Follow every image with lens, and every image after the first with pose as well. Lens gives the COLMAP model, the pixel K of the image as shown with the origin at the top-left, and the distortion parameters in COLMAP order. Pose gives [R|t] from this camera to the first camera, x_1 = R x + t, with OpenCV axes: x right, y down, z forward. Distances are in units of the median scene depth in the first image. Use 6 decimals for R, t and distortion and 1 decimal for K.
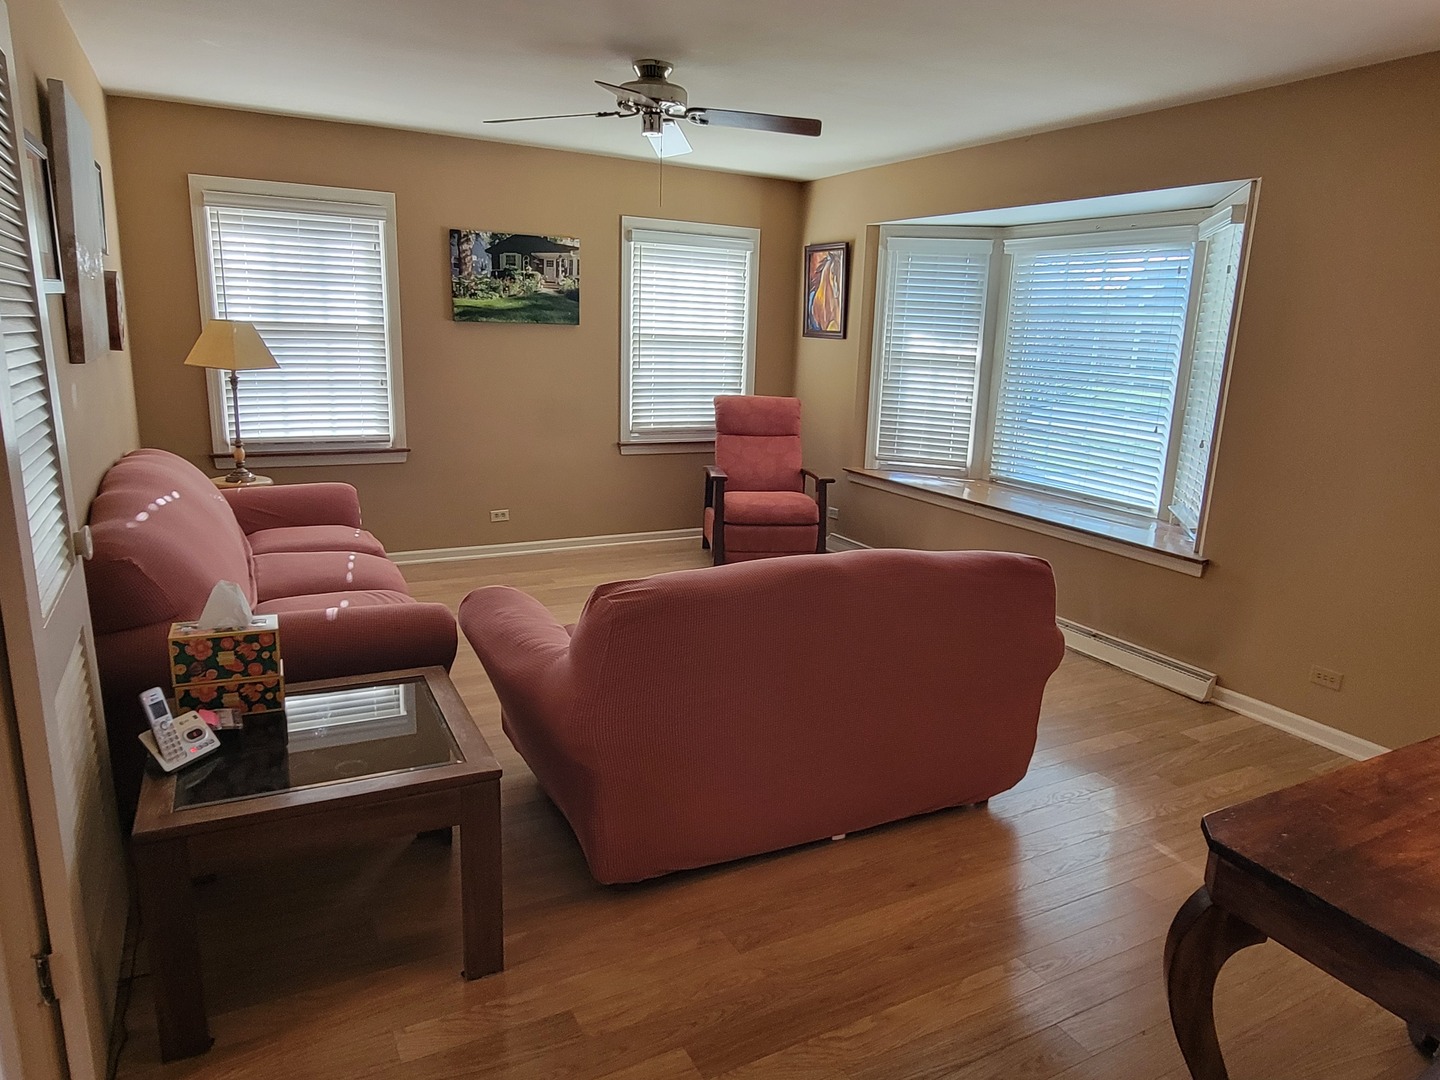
lens RADIAL K [[927.3, 0, 735.1], [0, 927.3, 566.7], [0, 0, 1]] dist [-0.003724, -0.002441]
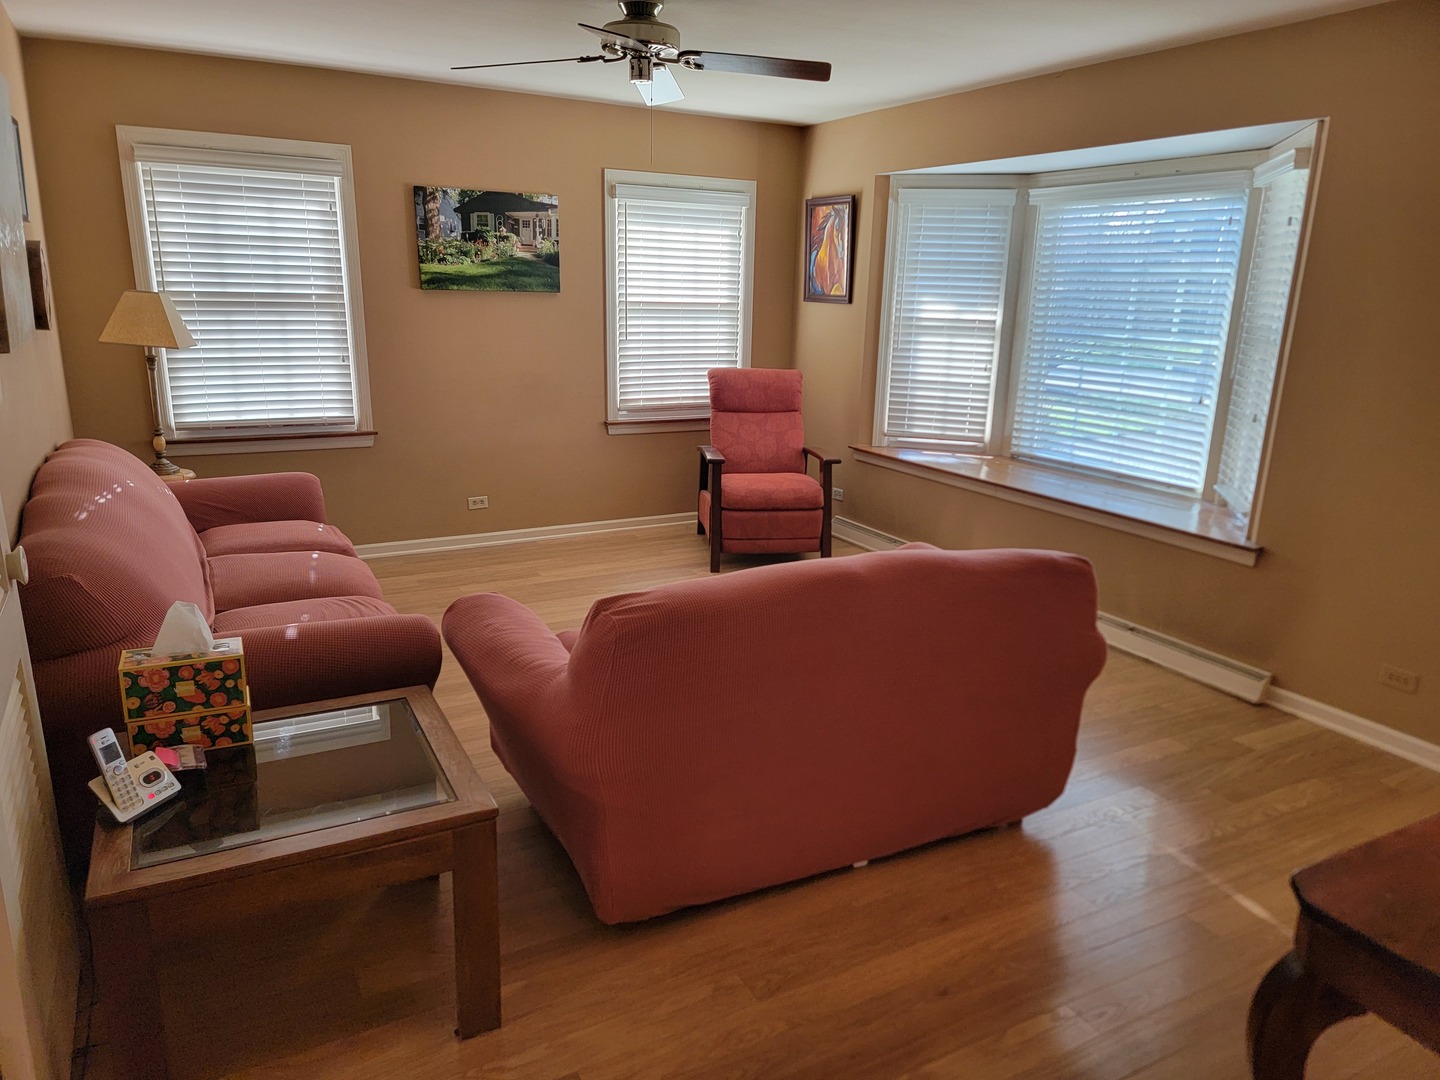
lens RADIAL K [[990.9, 0, 723.2], [0, 990.9, 568.5], [0, 0, 1]] dist [0.096447, -0.080100]
pose [[0.999913, -0.013068, -0.001896, -0.014450], [0.013116, 0.999516, 0.028222, -0.023355], [0.001526, -0.028245, 0.999600, 0.013223]]
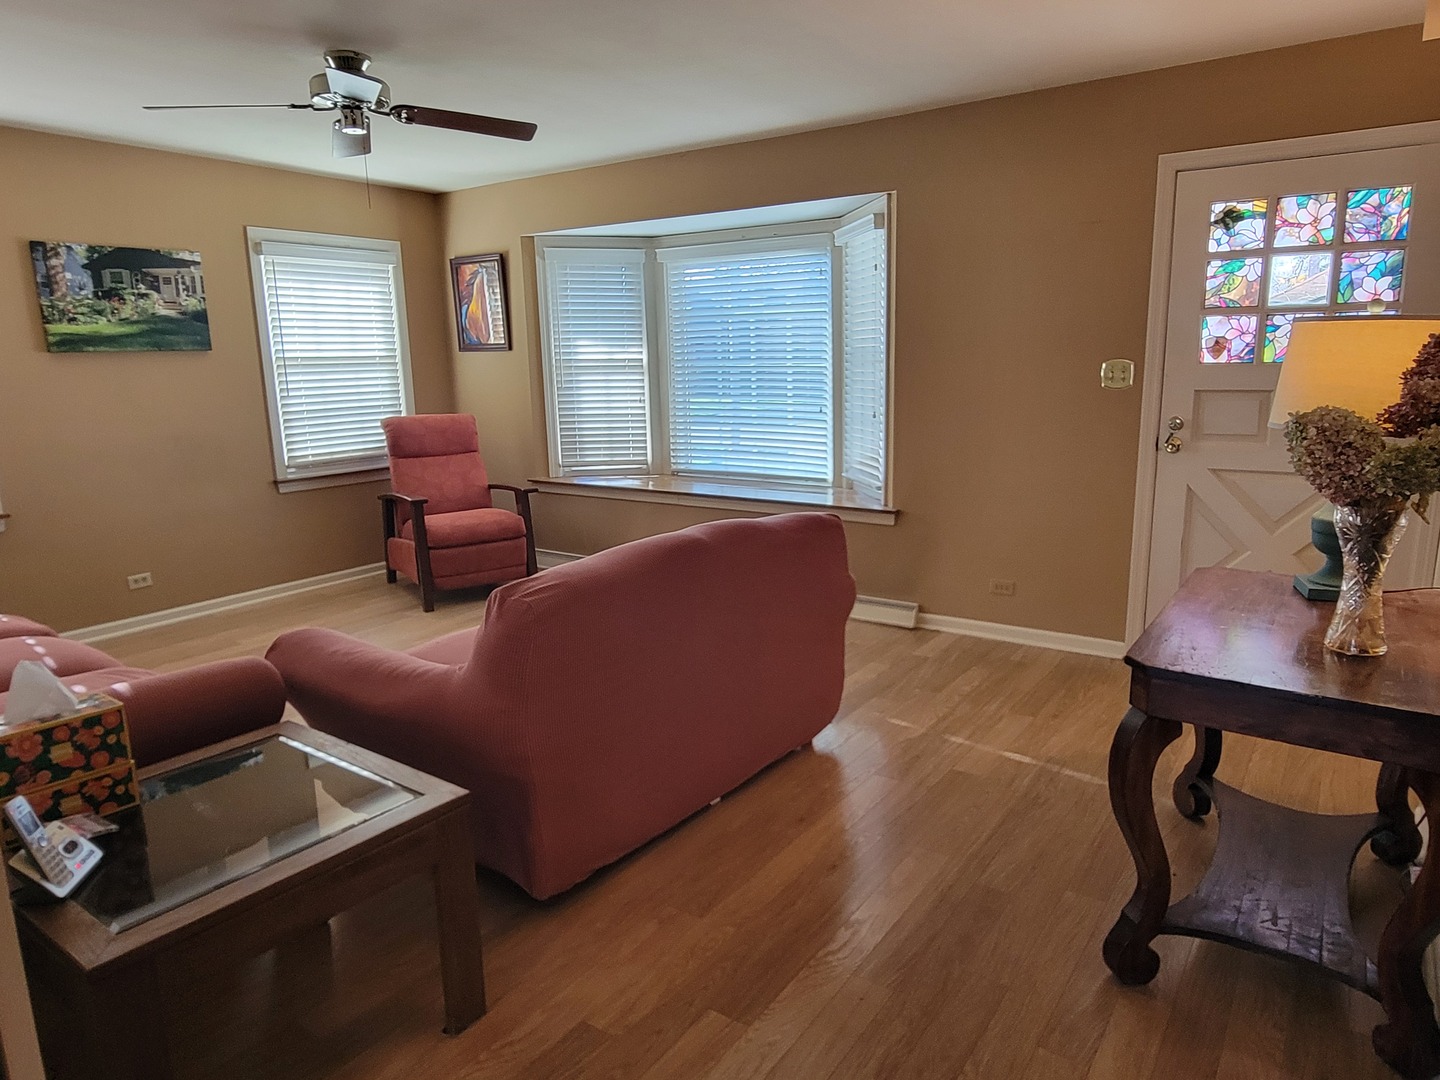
lens RADIAL K [[927.3, 0, 740.0], [0, 927.3, 566.2], [0, 0, 1]] dist [-0.003724, -0.002441]
pose [[0.887694, -0.154513, 0.433734, -0.212771], [0.165410, 0.986142, 0.012769, 0.016669], [-0.429696, 0.060408, 0.900951, 0.021121]]
